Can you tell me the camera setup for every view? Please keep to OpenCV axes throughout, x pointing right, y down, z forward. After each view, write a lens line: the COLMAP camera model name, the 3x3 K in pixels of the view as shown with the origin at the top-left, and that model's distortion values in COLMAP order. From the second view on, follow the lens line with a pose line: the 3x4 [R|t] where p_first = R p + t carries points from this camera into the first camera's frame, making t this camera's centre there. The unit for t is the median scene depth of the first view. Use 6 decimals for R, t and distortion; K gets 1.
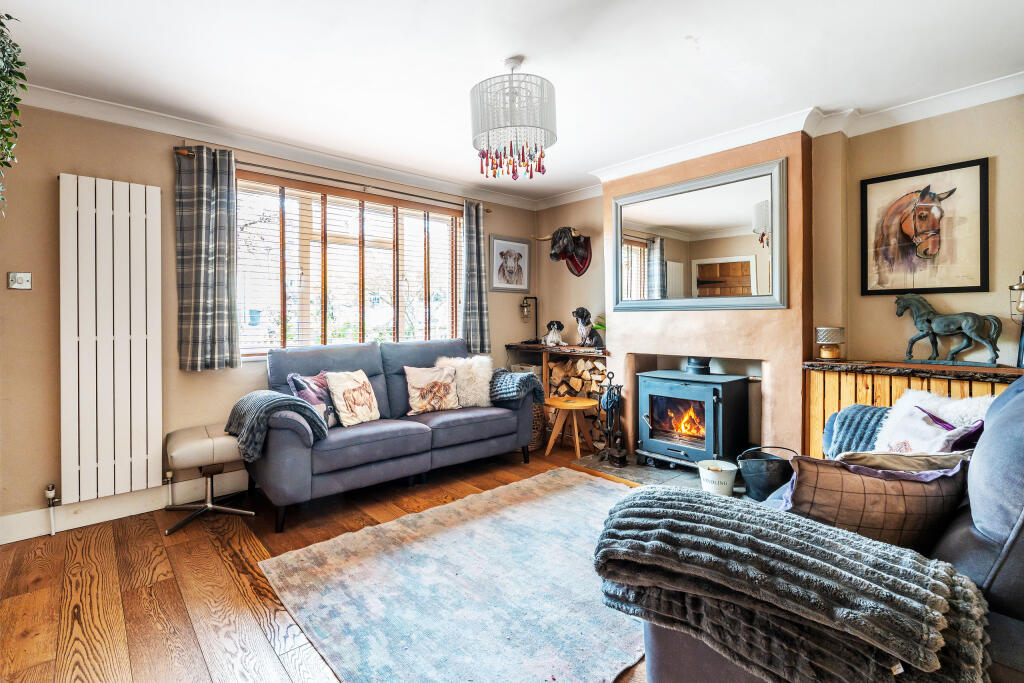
lens RADIAL K [[479.7, 0, 518.7], [0, 479.7, 310.6], [0, 0, 1]] dist [-0.004308, -0.000991]
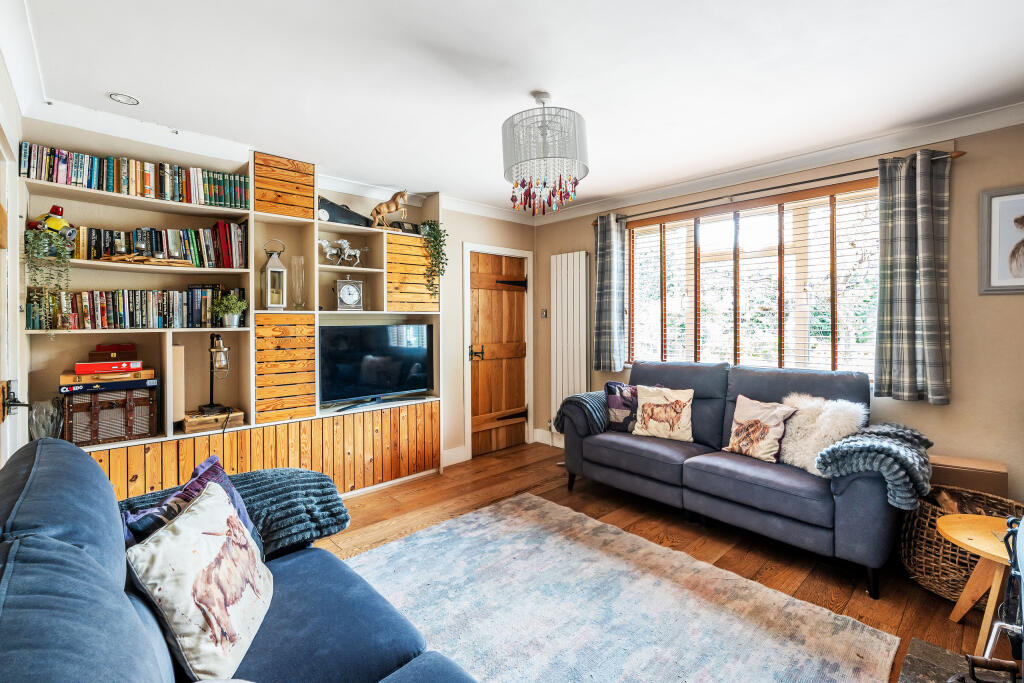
lens RADIAL K [[455.9, 0, 512.6], [0, 455.9, 332.3], [0, 0, 1]] dist [-0.001332, 0.000023]
pose [[0.010733, 0.010252, -0.999890, 0.662132], [-0.003162, 0.999943, 0.010219, -0.004127], [0.999937, 0.003052, 0.010764, 0.674614]]
